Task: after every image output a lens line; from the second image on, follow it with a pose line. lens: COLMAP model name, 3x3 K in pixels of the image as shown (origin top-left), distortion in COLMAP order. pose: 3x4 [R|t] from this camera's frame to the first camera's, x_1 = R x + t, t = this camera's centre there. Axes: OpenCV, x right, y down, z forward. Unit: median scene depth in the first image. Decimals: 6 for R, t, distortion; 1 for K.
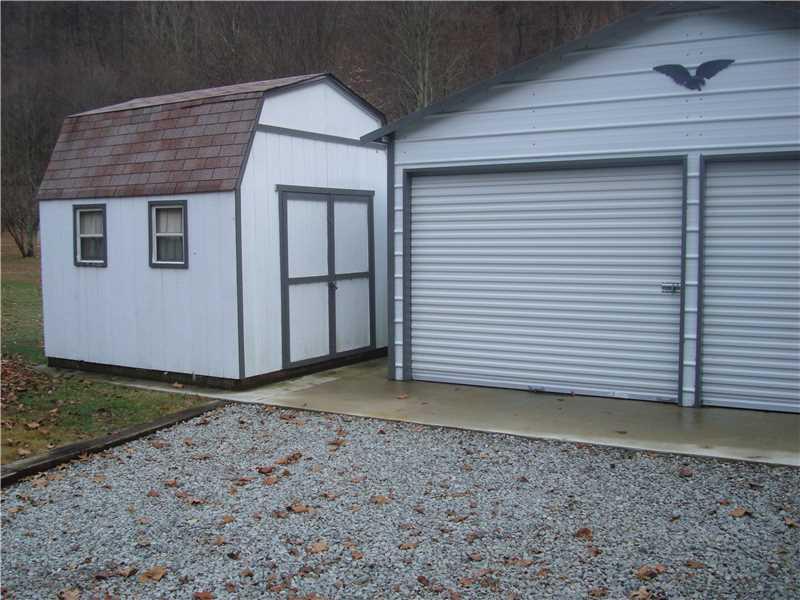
lens RADIAL K [[848.8, 0, 400.0], [0, 848.8, 300.0], [0, 0, 1]] dist [-0.076405, -0.121203]
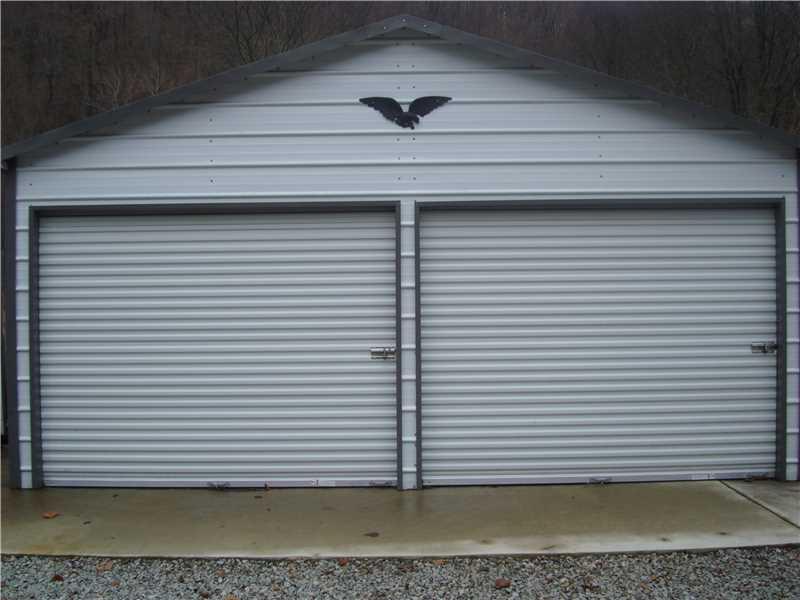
lens RADIAL K [[848.8, 0, 400.0], [0, 848.8, 300.0], [0, 0, 1]] dist [-0.076405, -0.121203]
pose [[0.853641, -0.003579, 0.520850, -0.119939], [0.041687, 0.997238, -0.061469, -0.014871], [-0.519191, 0.074185, 0.851432, 0.249228]]
